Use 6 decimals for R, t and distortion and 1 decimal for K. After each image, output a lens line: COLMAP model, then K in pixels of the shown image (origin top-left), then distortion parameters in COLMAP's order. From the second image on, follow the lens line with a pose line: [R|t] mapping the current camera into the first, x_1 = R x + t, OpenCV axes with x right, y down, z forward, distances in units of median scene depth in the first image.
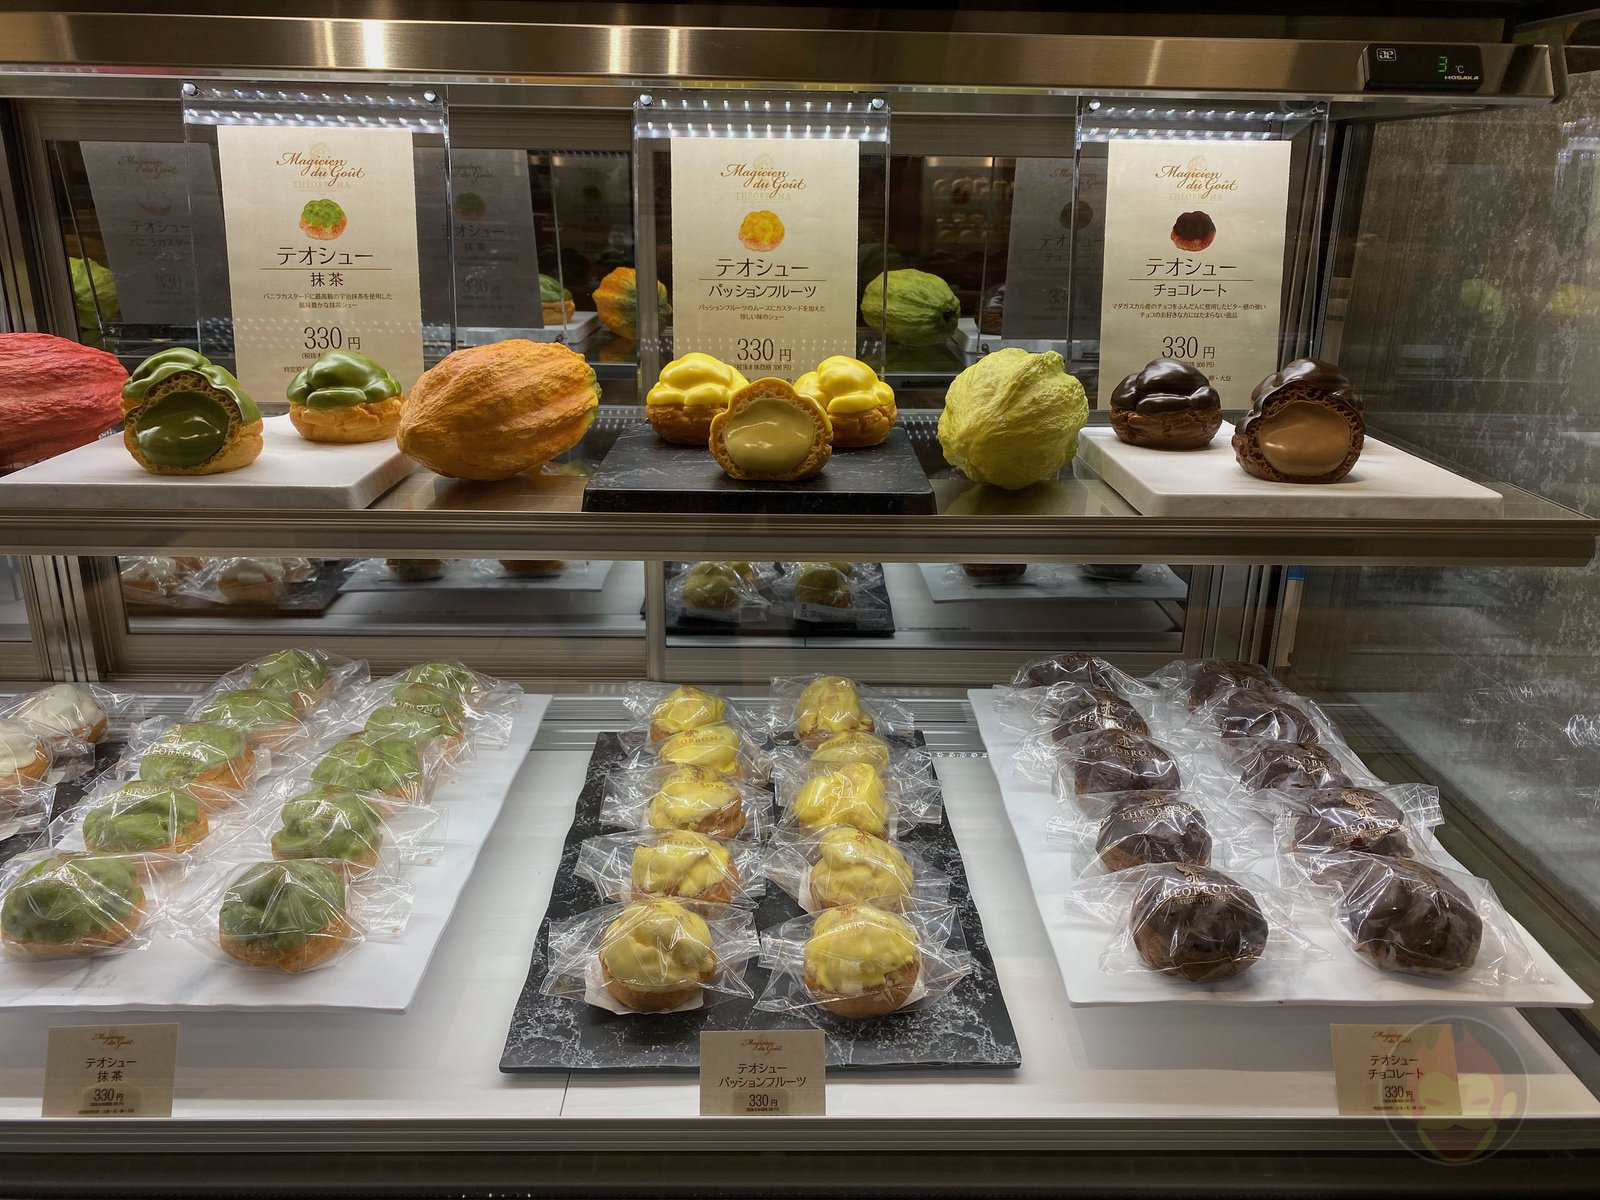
lens RADIAL K [[1237.9, 0, 800.0], [0, 1237.9, 600.0], [0, 0, 1]] dist [0.003959, -0.001215]
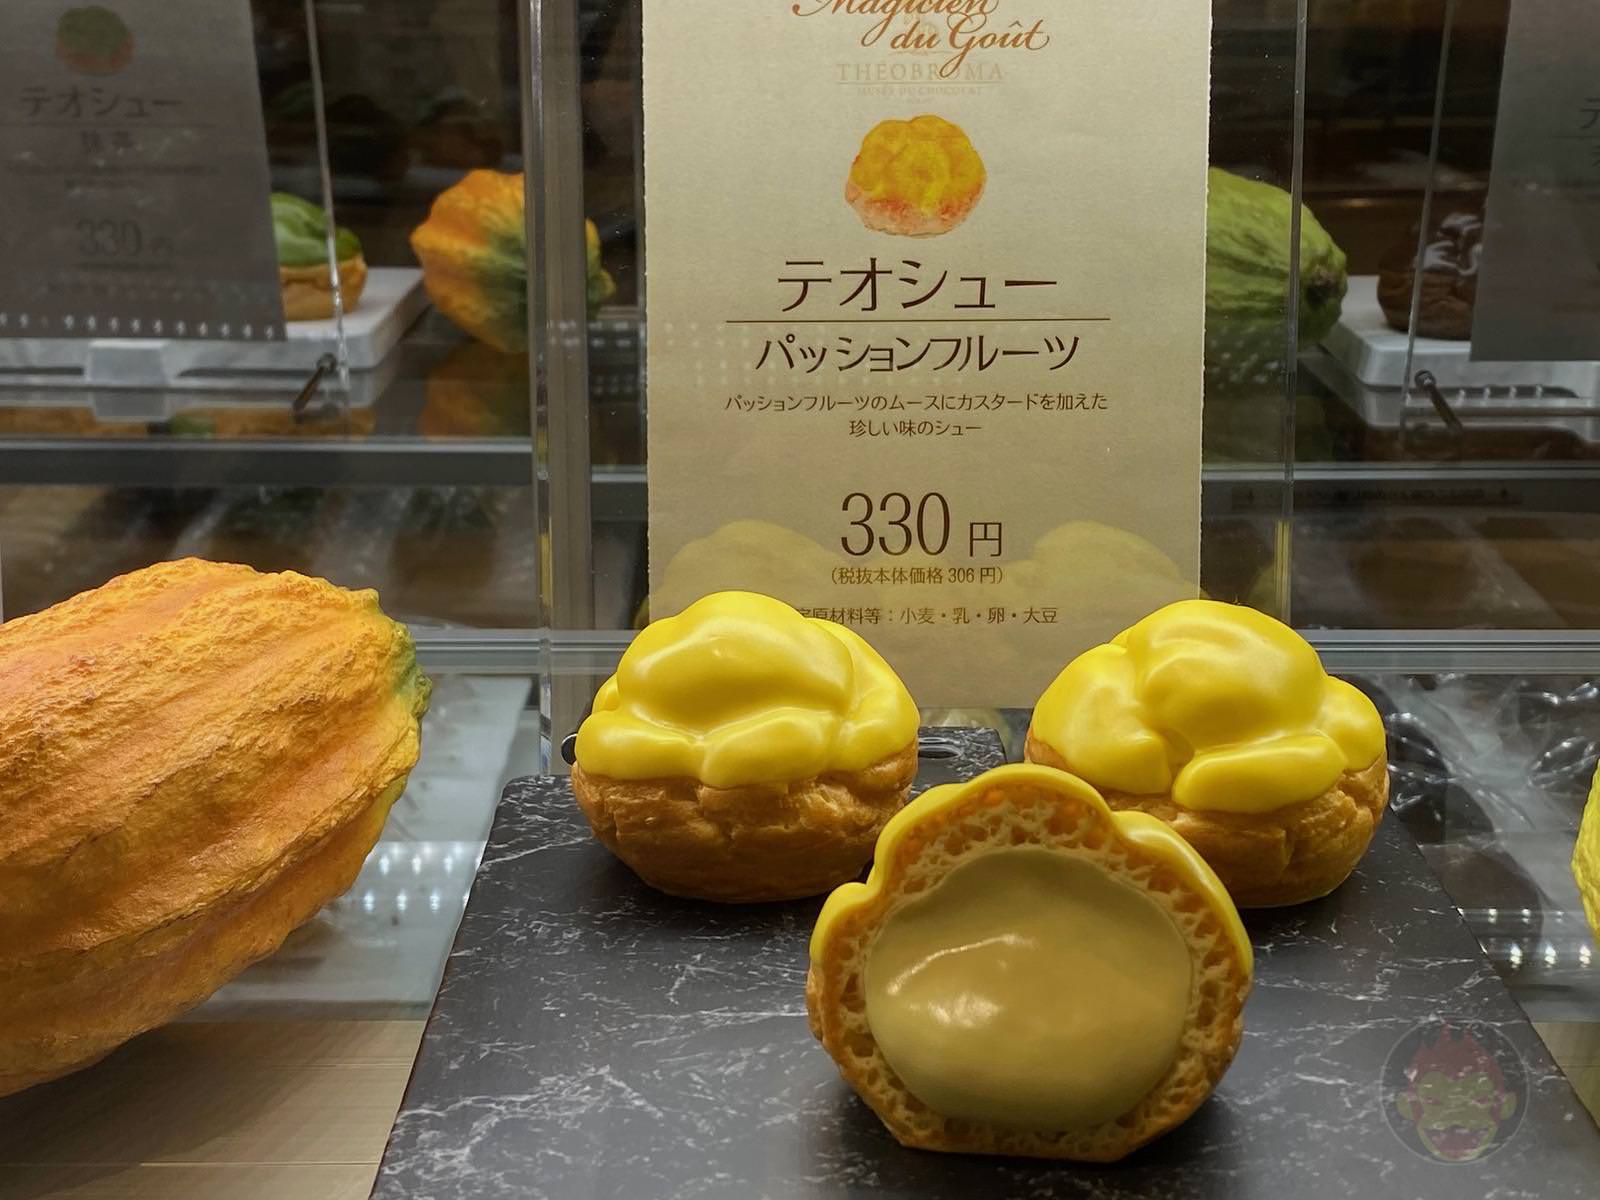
lens RADIAL K [[2713.5, 0, 800.0], [0, 2713.5, 600.0], [0, 0, 1]] dist [0.034740, 0.040611]
pose [[0.999627, -0.011913, -0.024567, -0.045202], [0.009935, 0.996815, -0.079126, -0.128734], [0.025431, 0.078853, 0.996562, 0.287965]]
